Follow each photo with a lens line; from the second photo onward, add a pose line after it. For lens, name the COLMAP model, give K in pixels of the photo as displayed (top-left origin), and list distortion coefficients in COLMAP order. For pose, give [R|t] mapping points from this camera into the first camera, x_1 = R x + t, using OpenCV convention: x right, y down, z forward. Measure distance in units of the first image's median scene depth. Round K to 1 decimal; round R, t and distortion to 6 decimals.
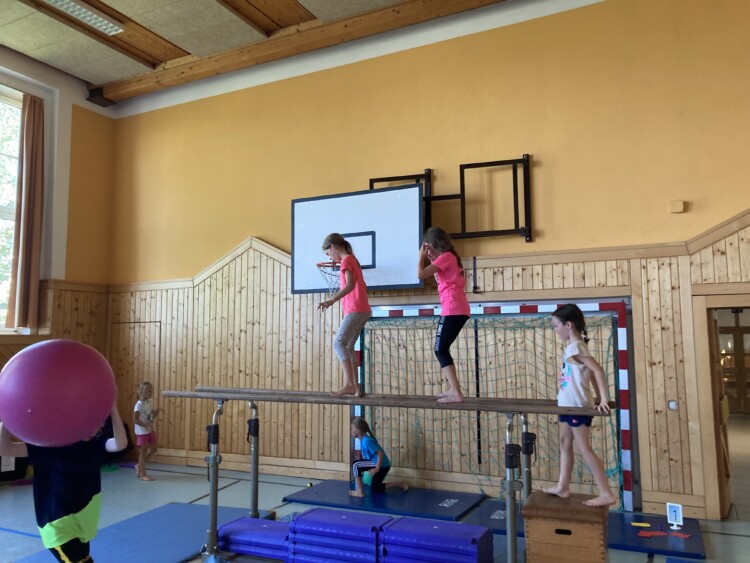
lens RADIAL K [[610.8, 0, 380.7], [0, 610.8, 279.4], [0, 0, 1]] dist [0.036823, -0.030953]
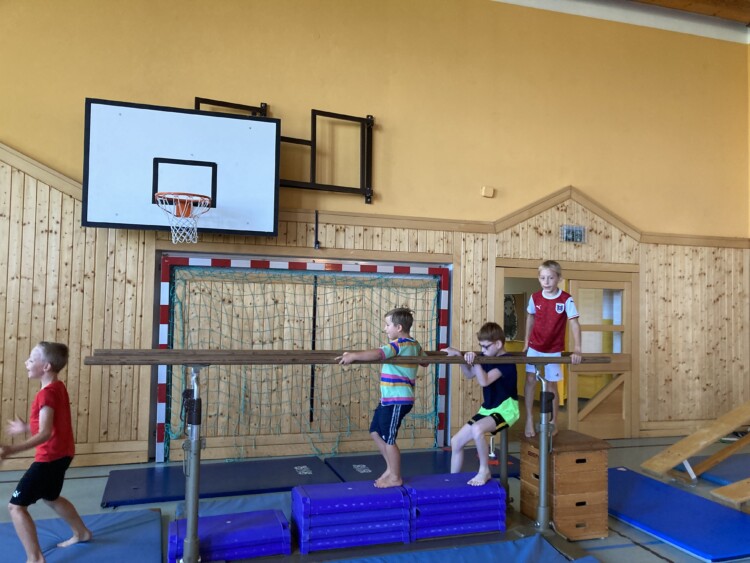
lens RADIAL K [[610.8, 0, 382.4], [0, 610.8, 286.8], [0, 0, 1]] dist [0.036823, -0.030953]
pose [[0.727430, 0.044941, 0.684709, -0.422938], [-0.098046, 0.994422, 0.038895, 0.035150], [-0.679141, -0.095426, 0.727778, 0.223476]]
